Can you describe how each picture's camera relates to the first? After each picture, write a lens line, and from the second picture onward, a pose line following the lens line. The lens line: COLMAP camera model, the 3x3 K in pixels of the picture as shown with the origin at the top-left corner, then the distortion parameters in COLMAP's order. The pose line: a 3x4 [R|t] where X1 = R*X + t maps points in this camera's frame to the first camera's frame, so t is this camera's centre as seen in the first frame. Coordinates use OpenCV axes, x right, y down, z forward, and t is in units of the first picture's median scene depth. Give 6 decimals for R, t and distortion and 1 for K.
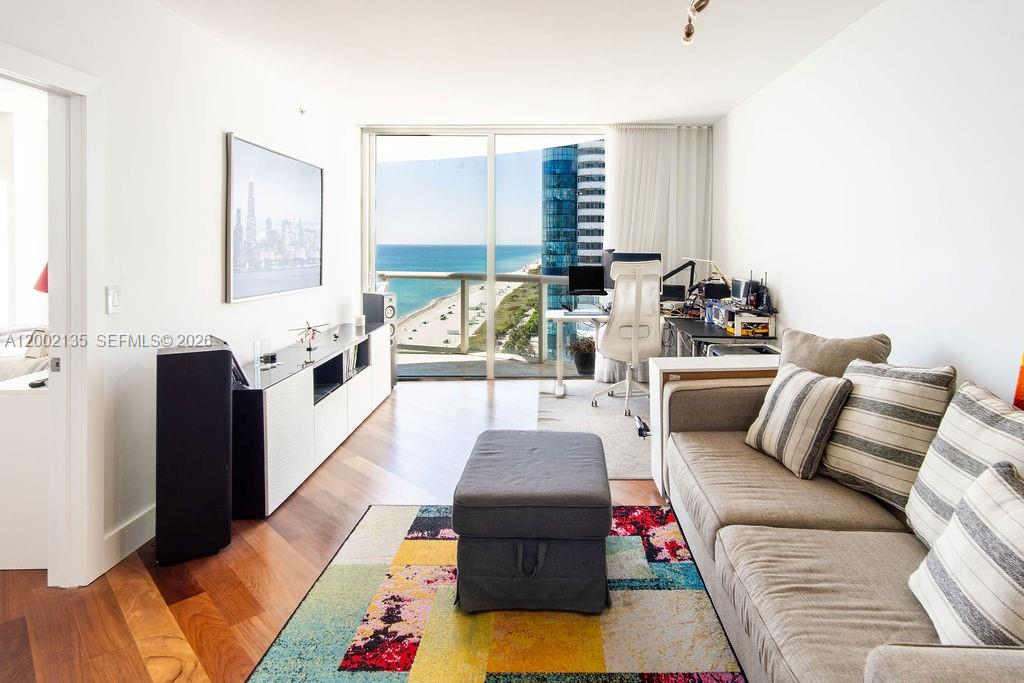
lens RADIAL K [[588.4, 0, 556.0], [0, 588.4, 249.7], [0, 0, 1]] dist [0.004521, 0.000657]
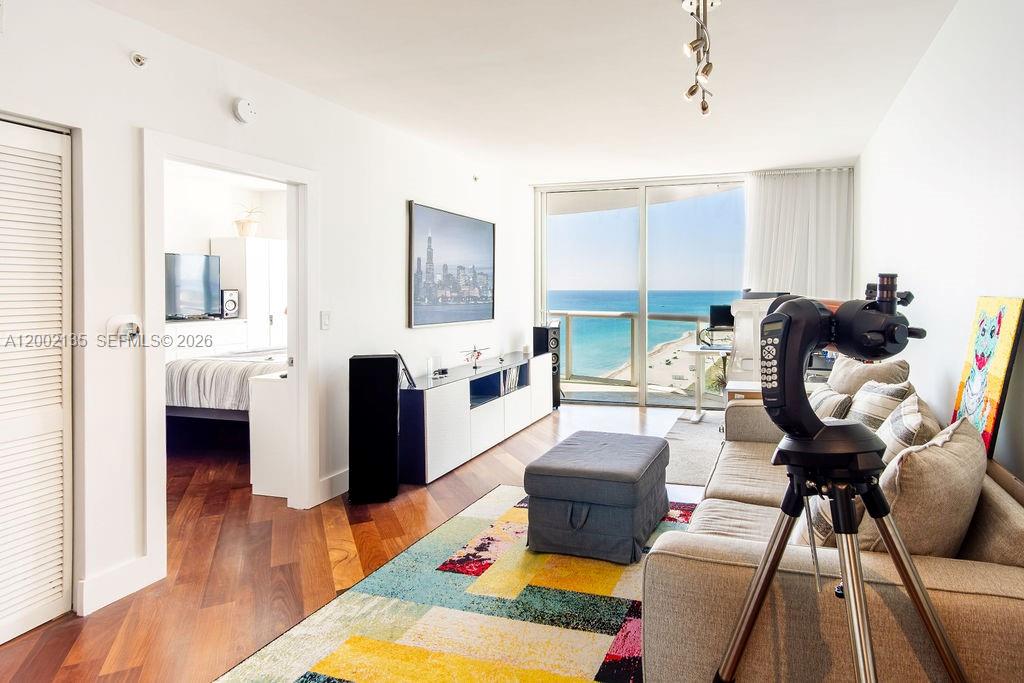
lens RADIAL K [[591.3, 0, 614.5], [0, 591.3, 295.1], [0, 0, 1]] dist [0.002701, 0.000403]
pose [[0.961325, -0.001018, -0.275416, 0.236741], [0.001050, 0.999999, -0.000030, 0.014865], [0.275416, -0.000260, 0.961325, -0.149425]]
